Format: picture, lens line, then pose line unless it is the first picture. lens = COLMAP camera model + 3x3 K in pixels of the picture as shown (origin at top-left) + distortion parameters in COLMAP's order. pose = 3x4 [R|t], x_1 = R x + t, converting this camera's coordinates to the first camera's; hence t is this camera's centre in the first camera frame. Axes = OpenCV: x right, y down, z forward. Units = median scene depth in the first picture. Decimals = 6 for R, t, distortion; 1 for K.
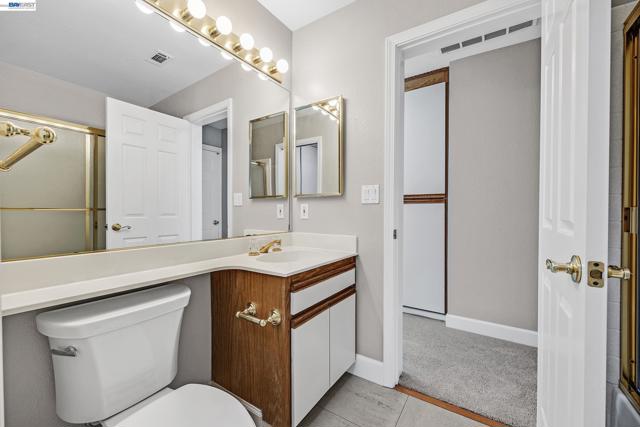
lens RADIAL K [[264.5, 0, 320.0], [0, 264.5, 213.5], [0, 0, 1]] dist [0.004516, 0.000360]
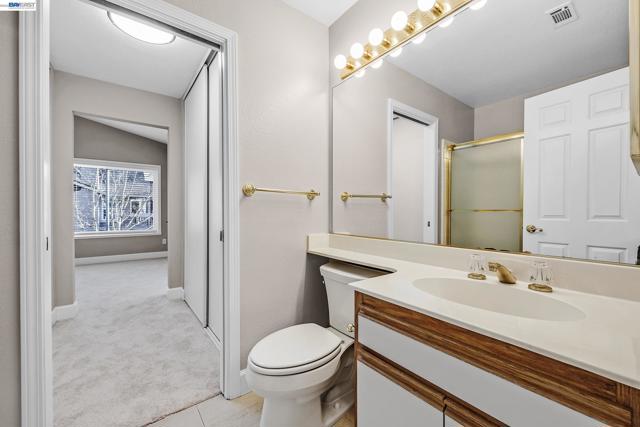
lens RADIAL K [[264.5, 0, 320.0], [0, 264.5, 213.5], [0, 0, 1]] dist [0.004516, 0.000360]
pose [[-0.338724, 0.007771, -0.940854, 0.519901], [-0.006525, 0.999922, 0.010608, -0.011506], [0.940863, 0.009733, -0.338647, 0.864558]]
